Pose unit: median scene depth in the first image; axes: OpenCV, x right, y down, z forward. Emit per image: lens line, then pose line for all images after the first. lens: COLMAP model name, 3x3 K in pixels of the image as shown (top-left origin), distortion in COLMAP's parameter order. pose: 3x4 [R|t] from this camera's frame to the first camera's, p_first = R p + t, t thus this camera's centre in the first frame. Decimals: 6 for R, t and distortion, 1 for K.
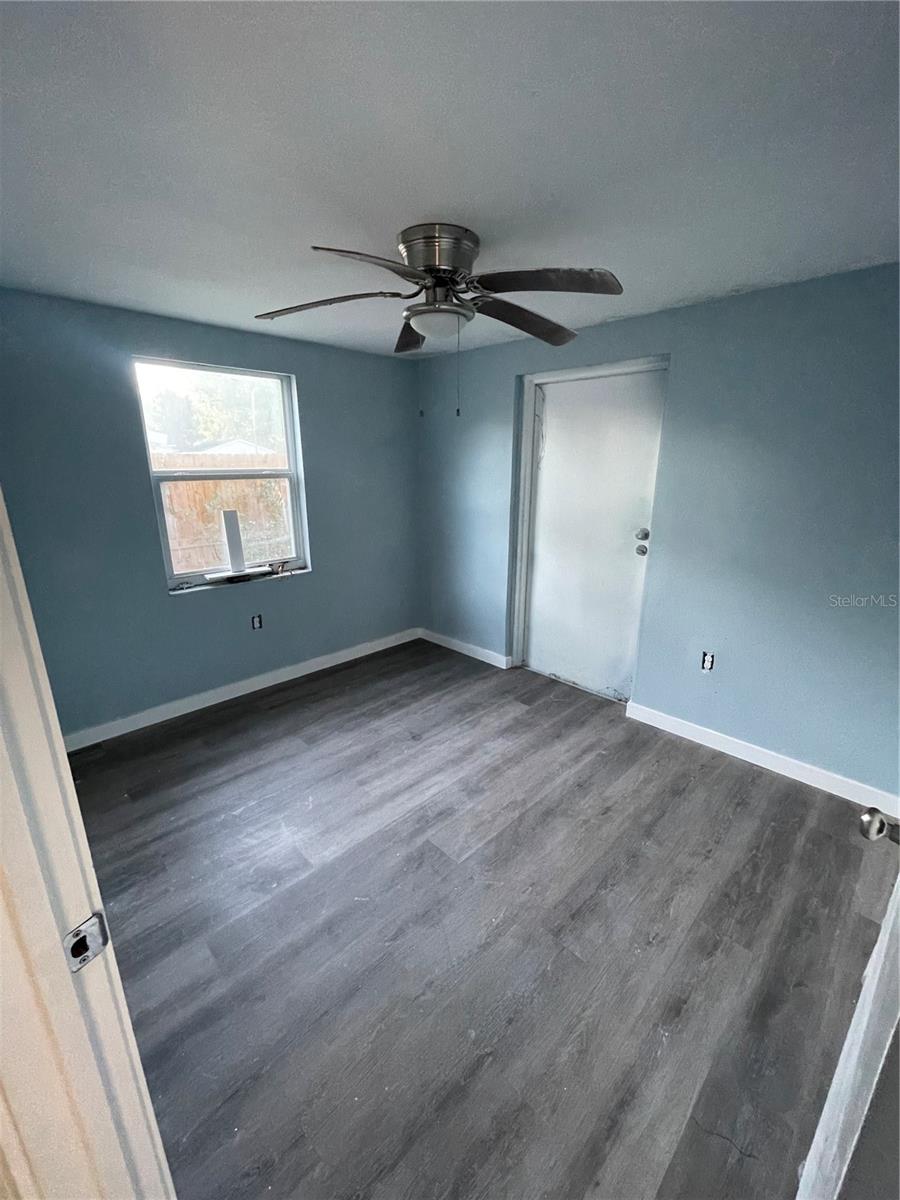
lens RADIAL K [[486.7, 0, 452.1], [0, 486.7, 597.0], [0, 0, 1]] dist [-0.002885, 0.001221]
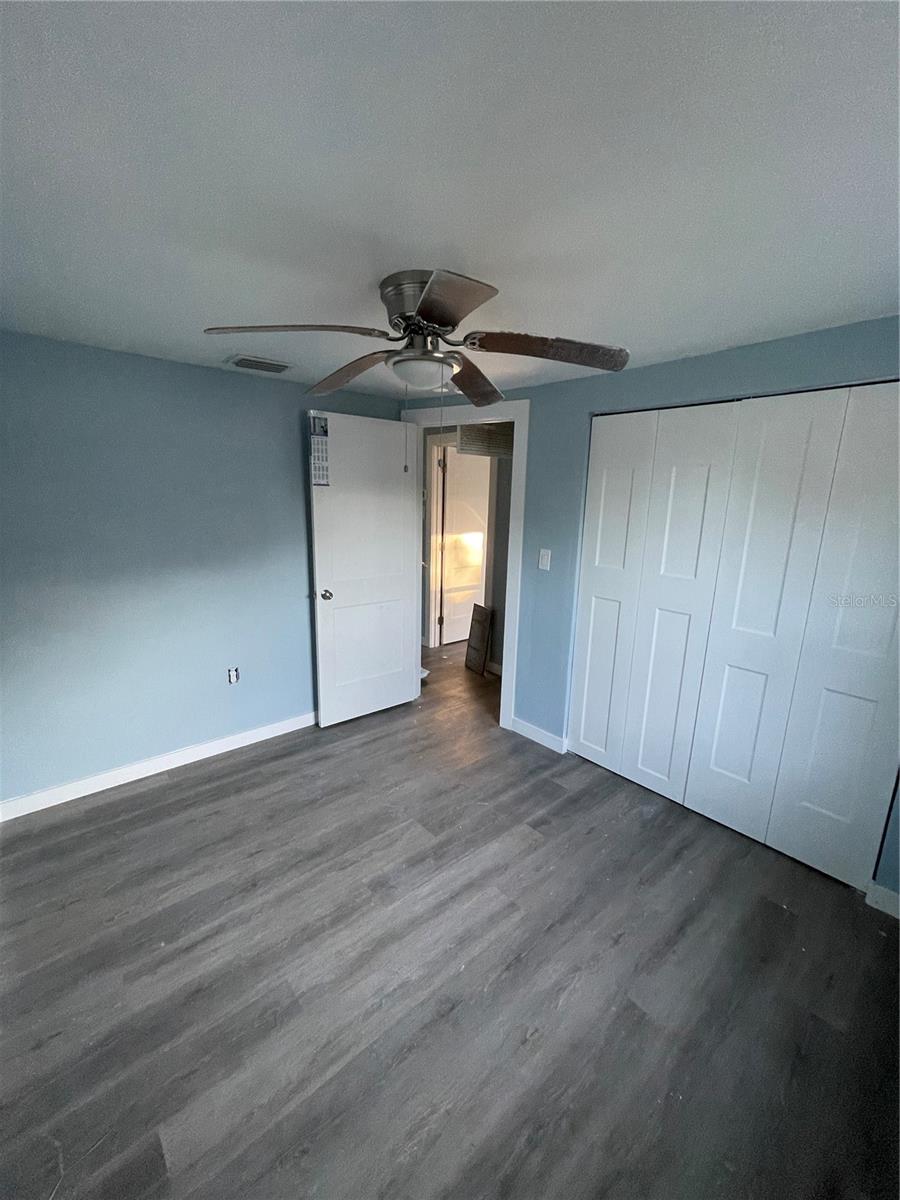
lens RADIAL K [[486.7, 0, 451.0], [0, 486.7, 603.8], [0, 0, 1]] dist [-0.002885, 0.001221]
pose [[-0.997836, -0.038579, 0.053249, -0.106178], [-0.008492, 0.878623, 0.477441, -0.447955], [-0.065205, 0.475955, -0.877049, 1.478224]]
